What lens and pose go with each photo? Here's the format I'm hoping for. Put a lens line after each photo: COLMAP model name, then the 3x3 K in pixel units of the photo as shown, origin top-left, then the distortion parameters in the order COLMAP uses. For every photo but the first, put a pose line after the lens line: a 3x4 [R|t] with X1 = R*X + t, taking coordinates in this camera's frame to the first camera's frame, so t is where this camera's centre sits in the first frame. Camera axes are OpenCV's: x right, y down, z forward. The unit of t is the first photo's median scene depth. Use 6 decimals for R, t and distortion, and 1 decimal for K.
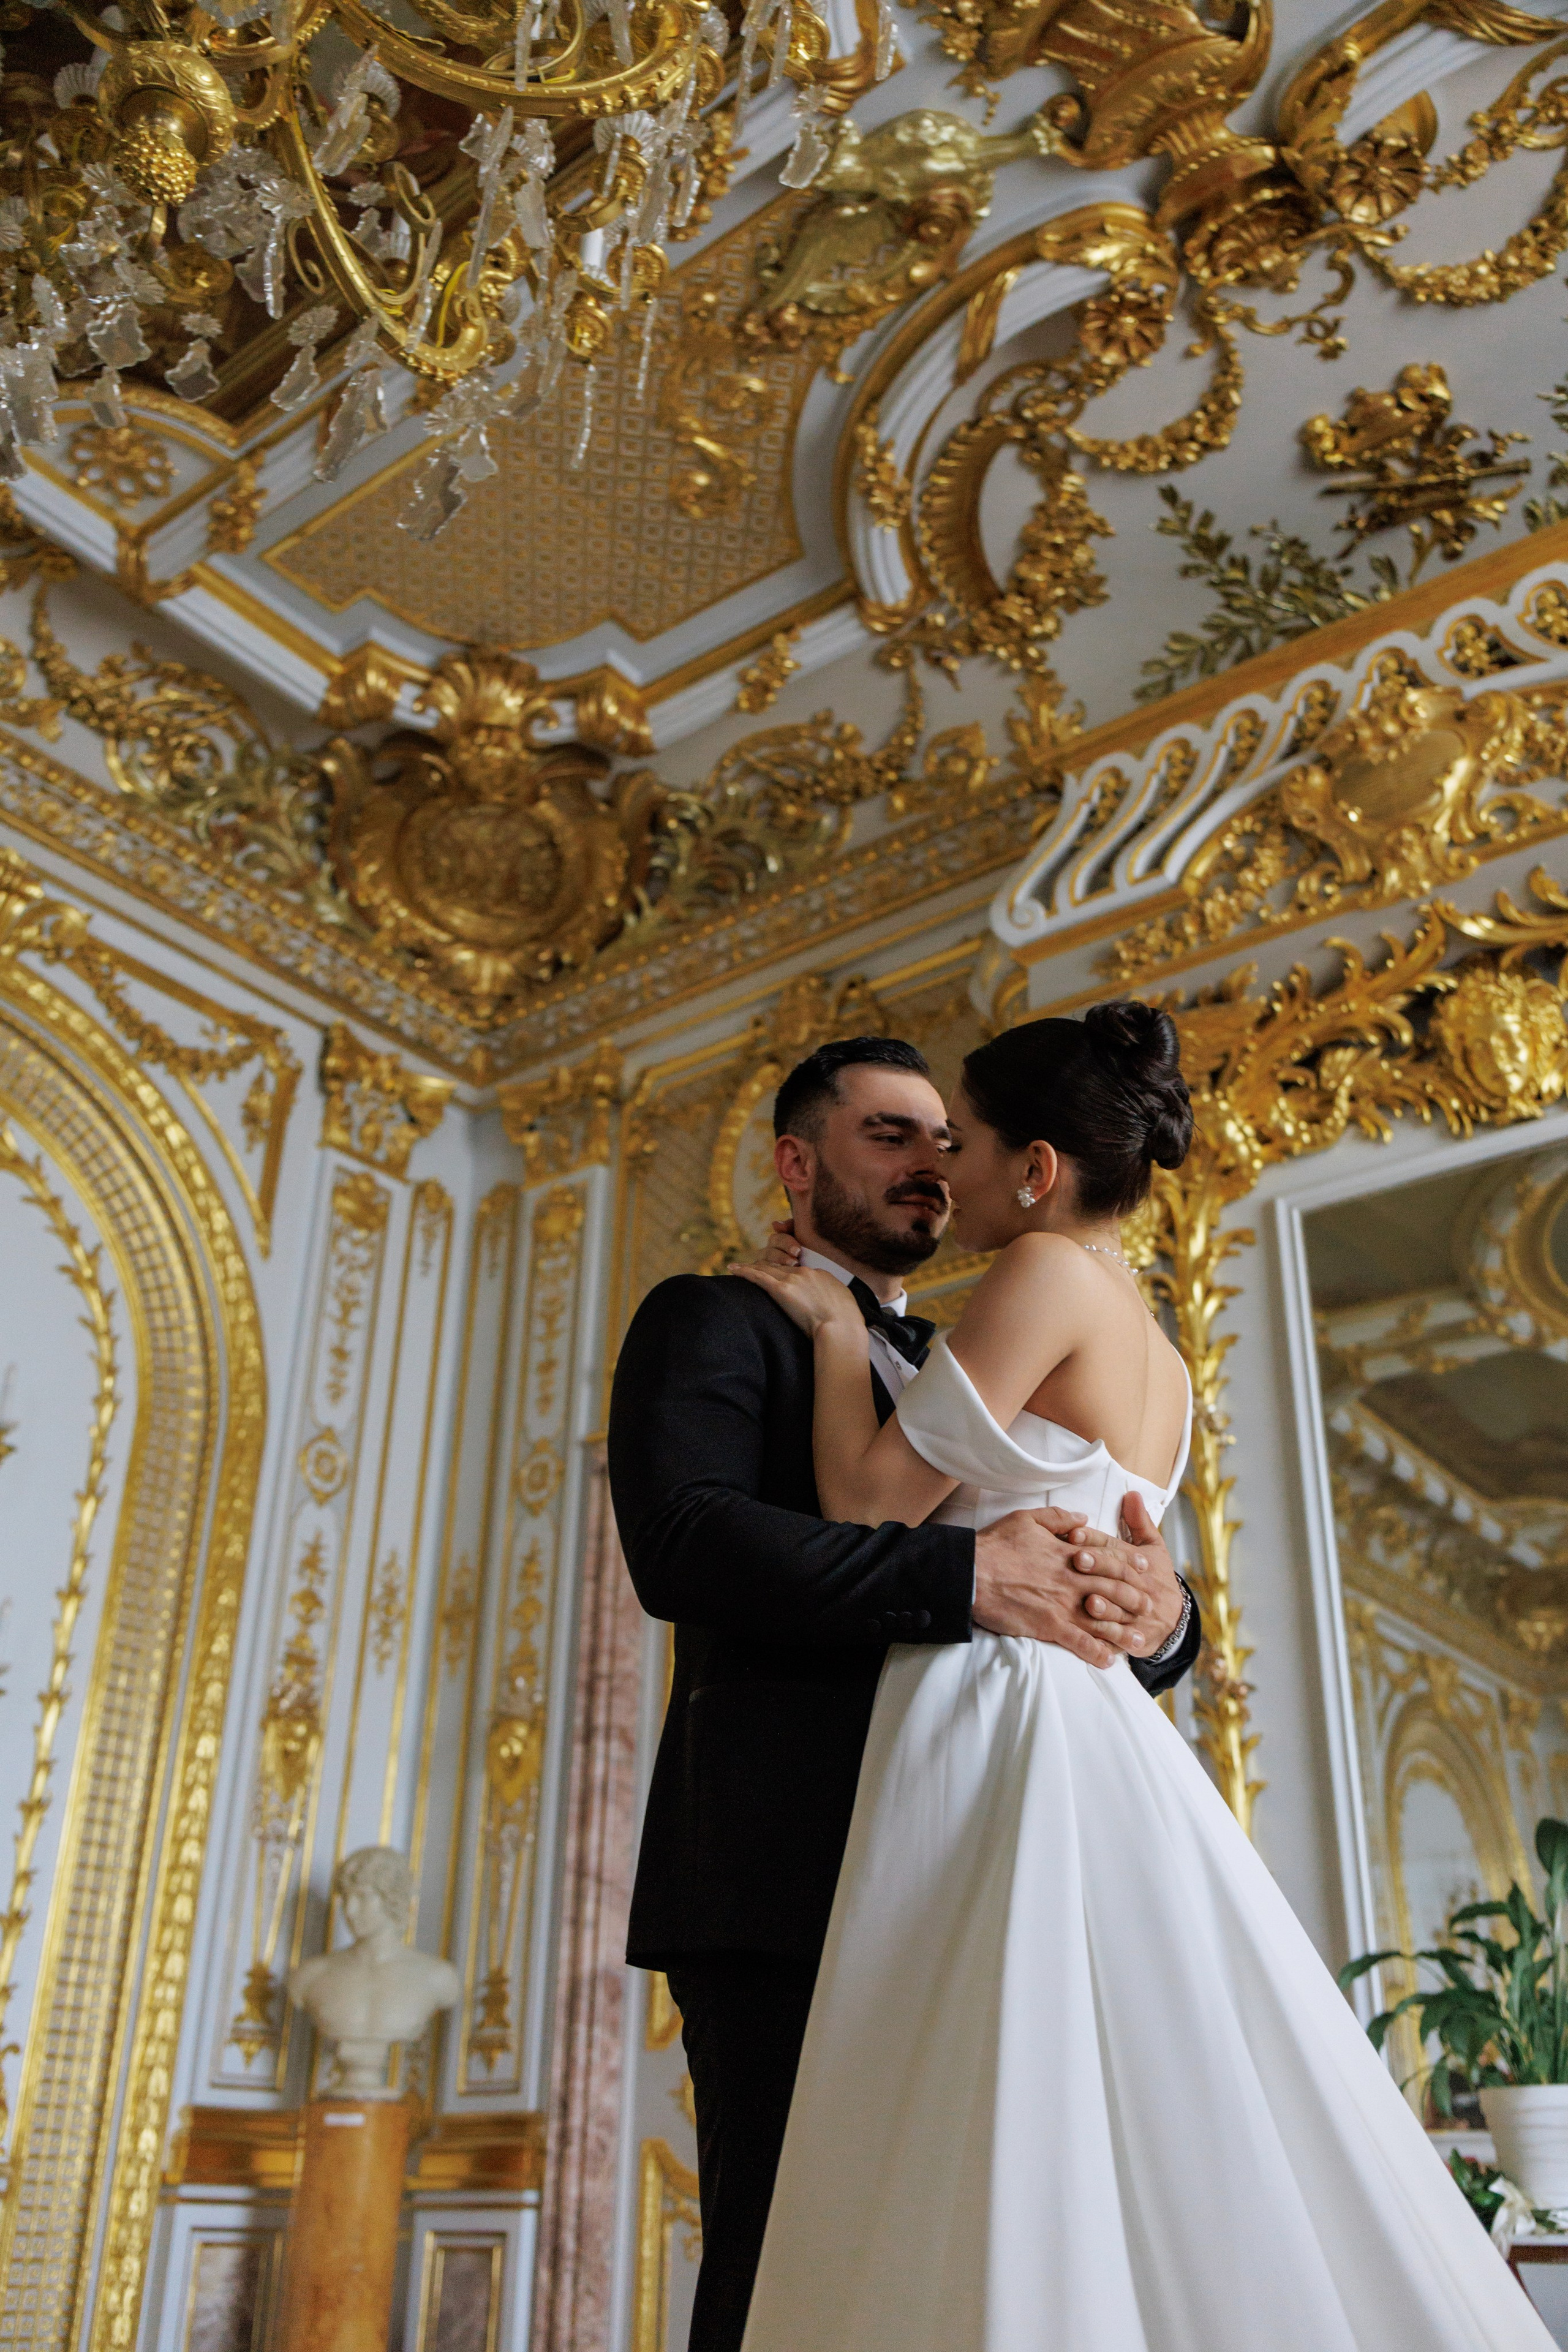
lens RADIAL K [[1970.1, 0, 736.5], [0, 1970.1, 1229.6], [0, 0, 1]] dist [-0.003622, -0.005011]
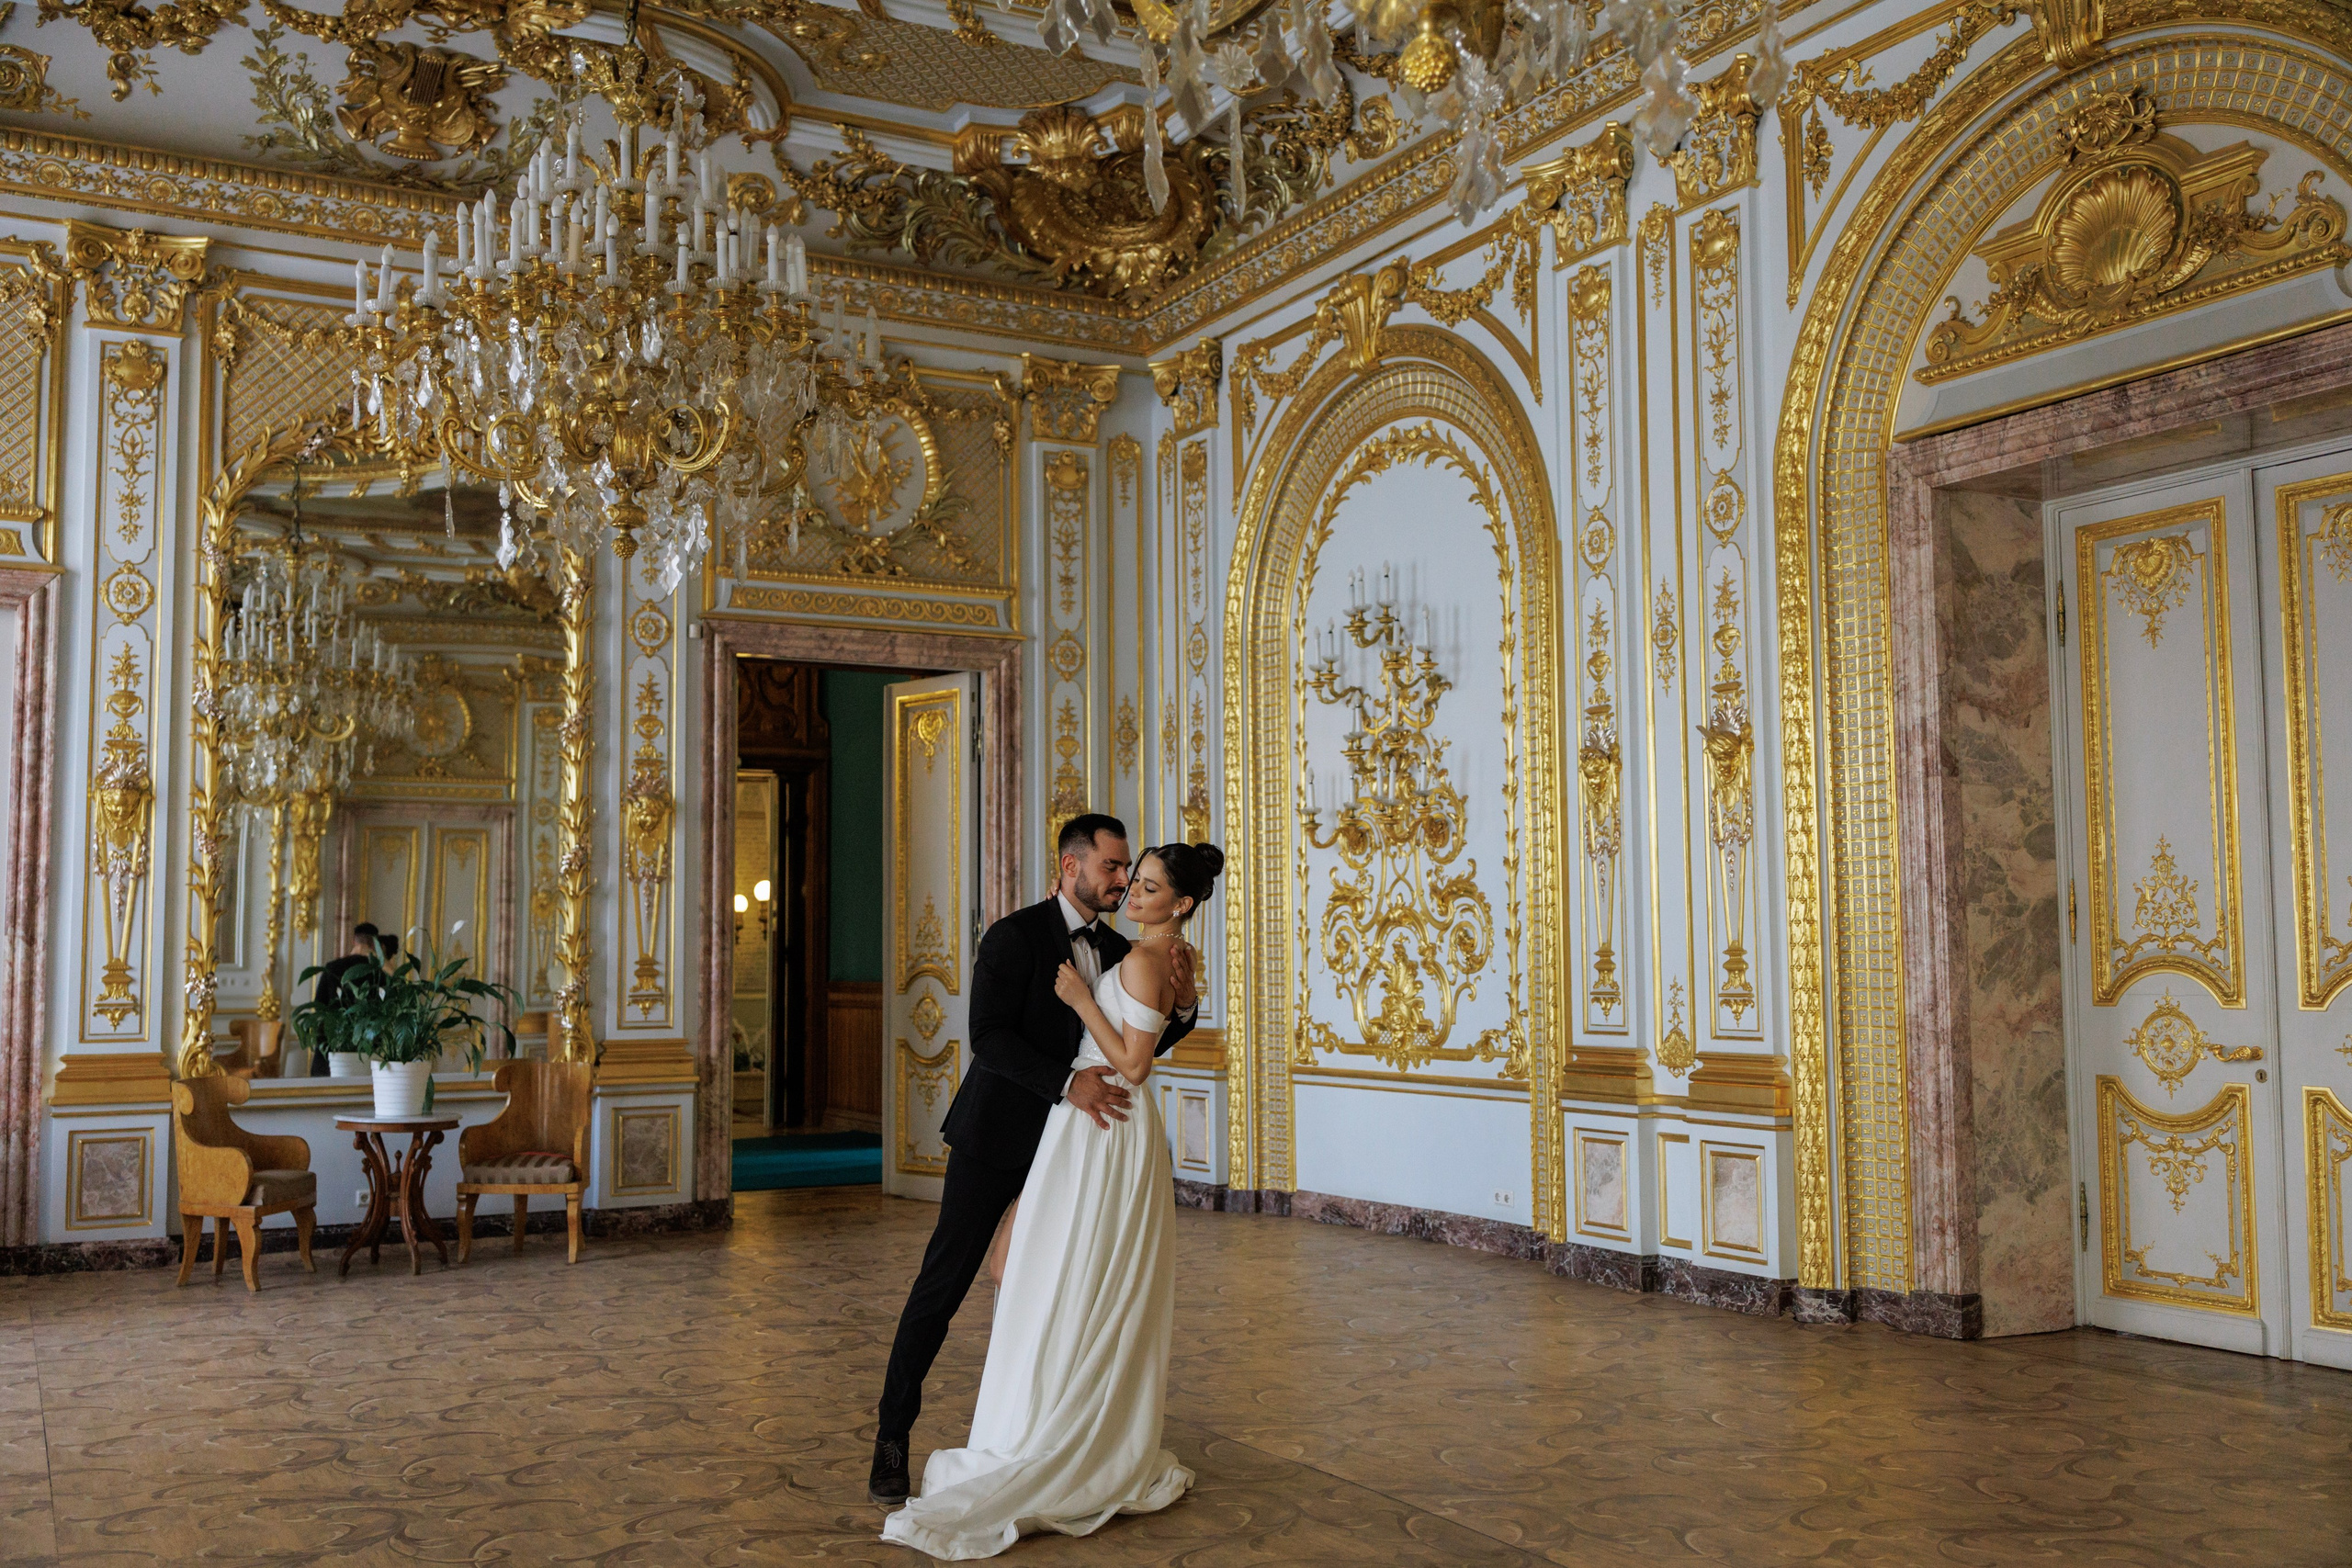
lens RADIAL K [[2063.4, 0, 1217.3], [0, 2063.4, 766.7], [0, 0, 1]] dist [-0.012777, 0.003654]
pose [[-0.353605, -0.112089, -0.928655, 1.062033], [0.419215, 0.868517, -0.264455, 0.497692], [0.836195, -0.482819, -0.260123, 1.137379]]
